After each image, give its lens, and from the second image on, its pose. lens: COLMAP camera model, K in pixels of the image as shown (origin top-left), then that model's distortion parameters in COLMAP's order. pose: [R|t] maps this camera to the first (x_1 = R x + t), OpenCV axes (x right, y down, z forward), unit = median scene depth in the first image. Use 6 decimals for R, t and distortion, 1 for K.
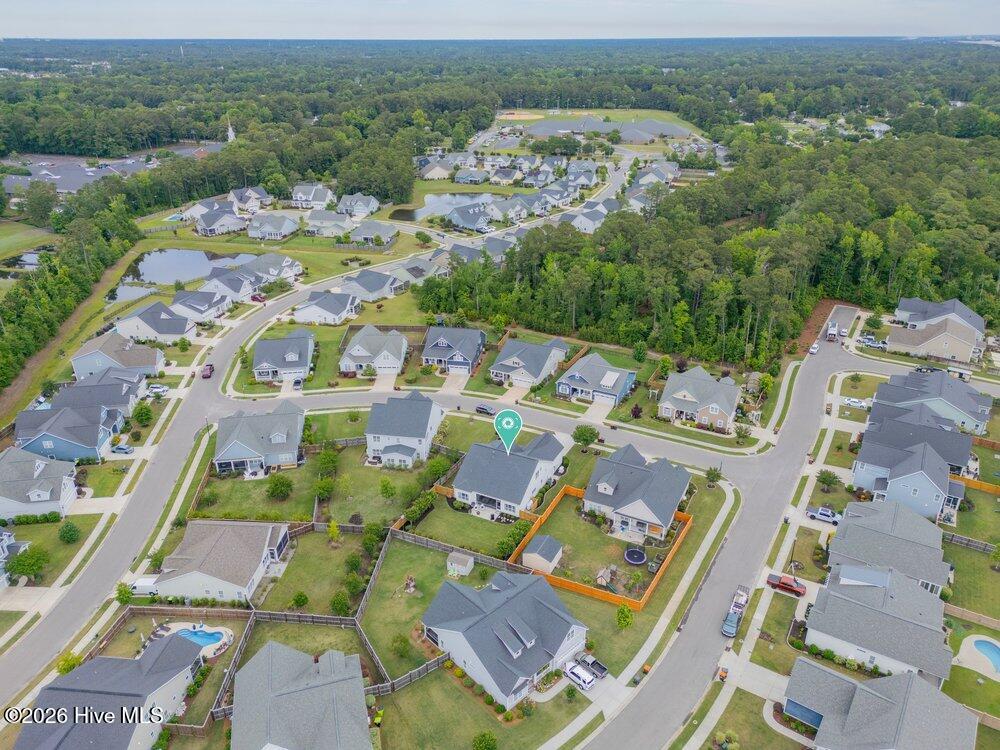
lens RADIAL K [[698.6, 0, 502.5], [0, 698.6, 379.6], [0, 0, 1]] dist [0.064482, -0.053093]
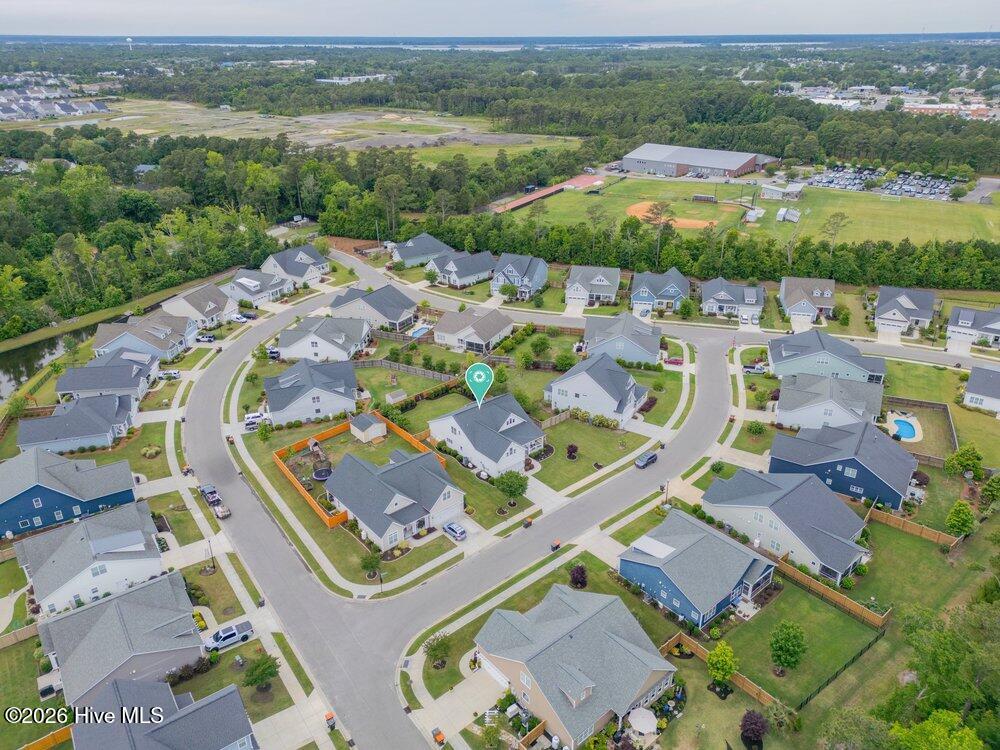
lens RADIAL K [[698.6, 0, 503.4], [0, 698.6, 376.5], [0, 0, 1]] dist [0.064482, -0.053093]
pose [[-0.378210, 0.406958, -0.831470, 0.748446], [-0.401186, 0.737402, 0.543404, -0.443765], [0.834270, 0.539095, -0.115626, 1.051416]]
